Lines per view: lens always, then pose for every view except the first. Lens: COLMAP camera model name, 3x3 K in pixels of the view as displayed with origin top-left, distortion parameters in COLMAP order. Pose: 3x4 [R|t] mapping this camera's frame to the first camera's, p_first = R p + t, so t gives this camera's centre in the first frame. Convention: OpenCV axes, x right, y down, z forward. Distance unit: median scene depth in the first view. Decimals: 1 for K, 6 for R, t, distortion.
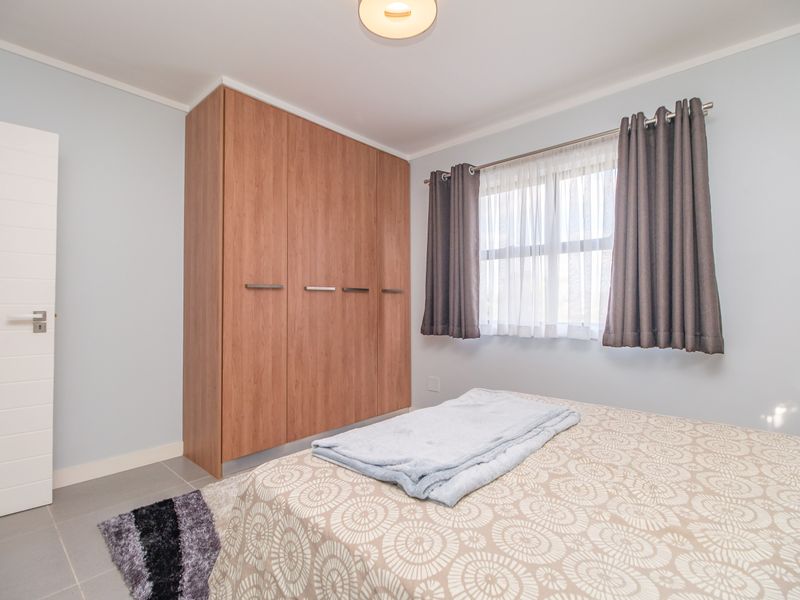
lens RADIAL K [[395.1, 0, 403.1], [0, 395.1, 299.6], [0, 0, 1]] dist [0.019707, -0.000193]
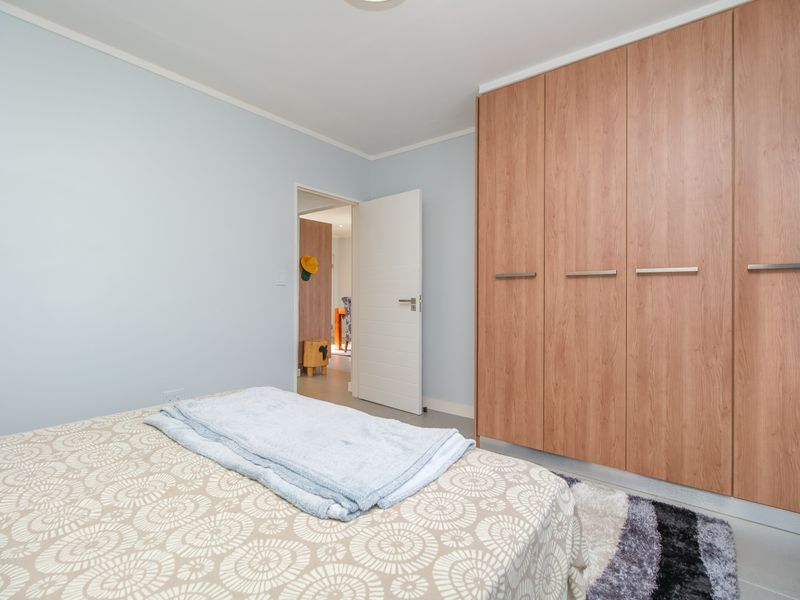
lens RADIAL K [[405.8, 0, 399.7], [0, 405.8, 295.0], [0, 0, 1]] dist [0.001831, -0.000907]
pose [[0.057361, 0.004606, -0.998343, 0.584334], [0.015505, 0.999865, 0.005503, 0.004626], [0.998233, -0.015795, 0.057282, 0.629573]]
